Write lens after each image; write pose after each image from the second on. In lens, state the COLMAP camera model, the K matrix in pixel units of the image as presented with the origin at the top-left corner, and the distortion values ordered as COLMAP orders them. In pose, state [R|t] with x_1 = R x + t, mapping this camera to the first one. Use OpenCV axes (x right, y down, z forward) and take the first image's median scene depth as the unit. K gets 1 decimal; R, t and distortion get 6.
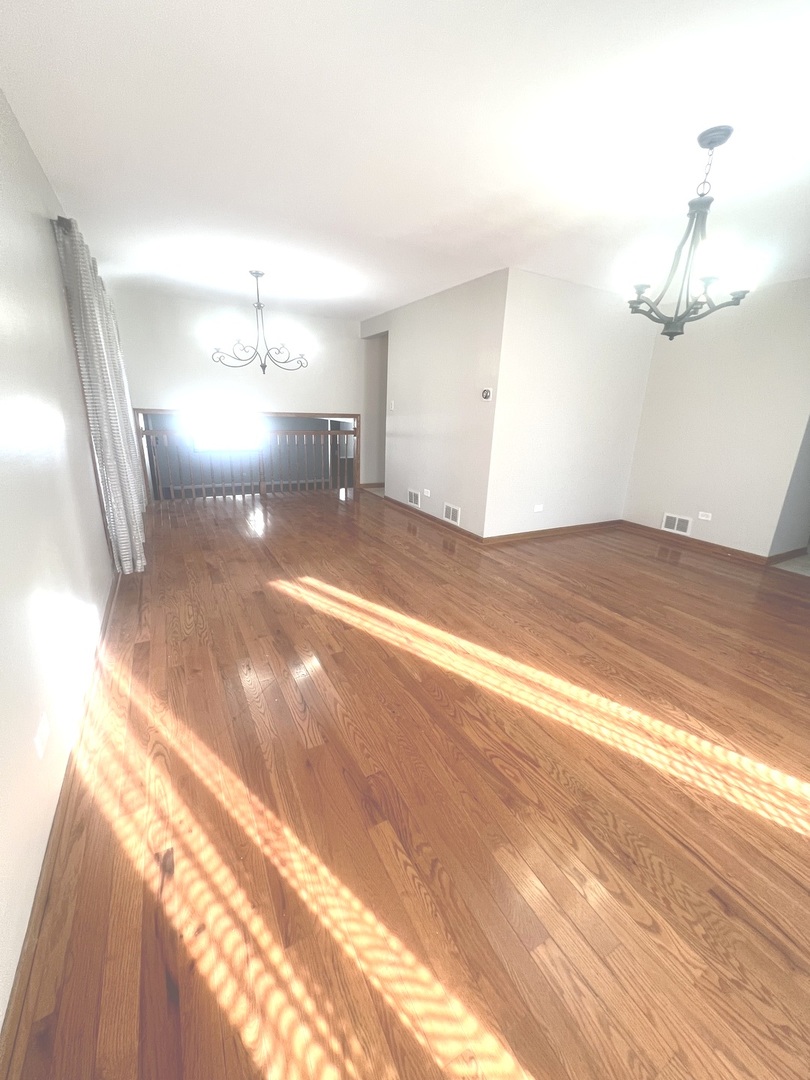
lens RADIAL K [[432.8, 0, 405.0], [0, 432.8, 540.0], [0, 0, 1]] dist [-0.000447, -0.000289]
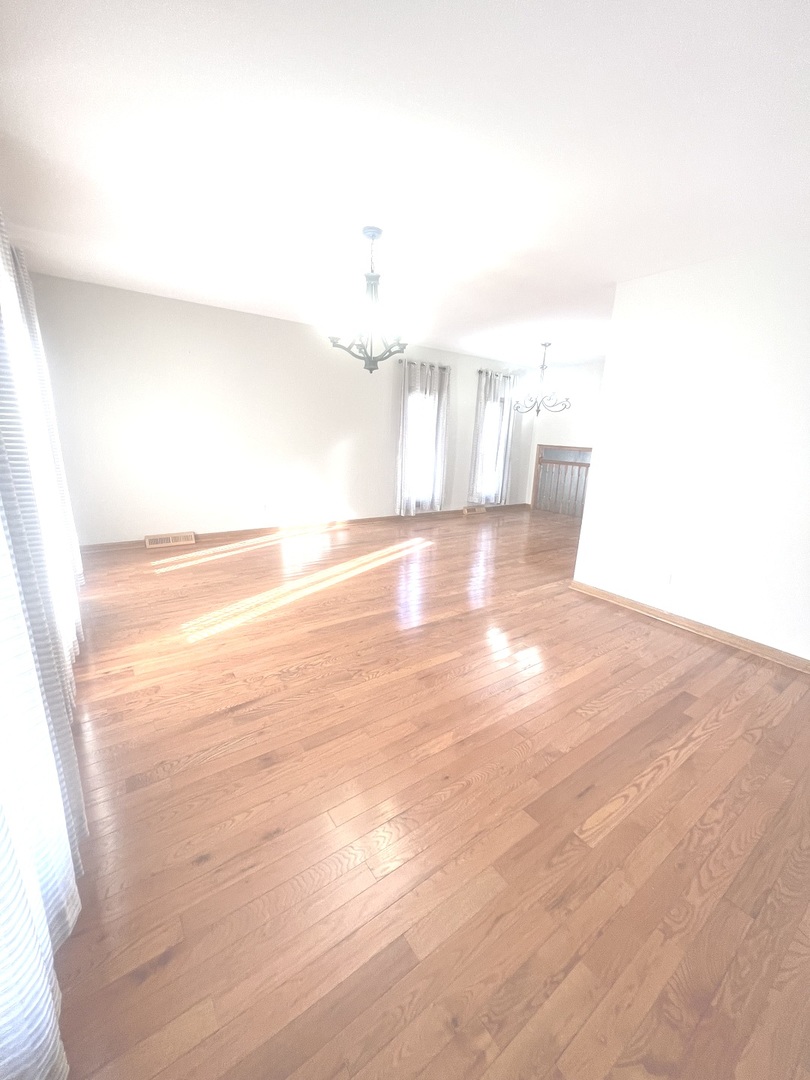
lens RADIAL K [[432.8, 0, 405.0], [0, 432.8, 540.0], [0, 0, 1]] dist [-0.000447, -0.000289]
pose [[0.121963, 0.215388, -0.968882, 1.217744], [-0.330269, 0.929349, 0.165025, -0.141639], [0.935974, 0.299864, 0.184482, 0.600219]]
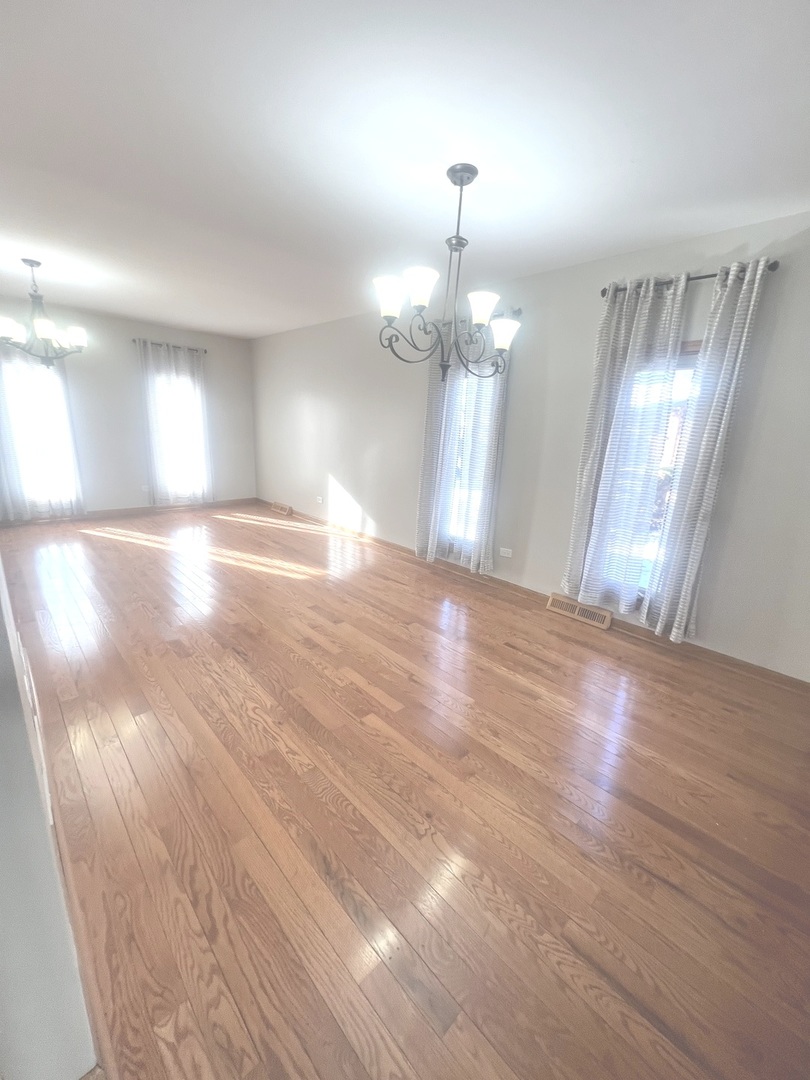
lens RADIAL K [[432.8, 0, 405.0], [0, 432.8, 540.0], [0, 0, 1]] dist [-0.000447, -0.000289]
pose [[-0.962771, -0.010260, -0.270124, -0.180793], [-0.153384, 0.843571, 0.514646, -0.595009], [0.222589, 0.536919, -0.813740, 1.858016]]
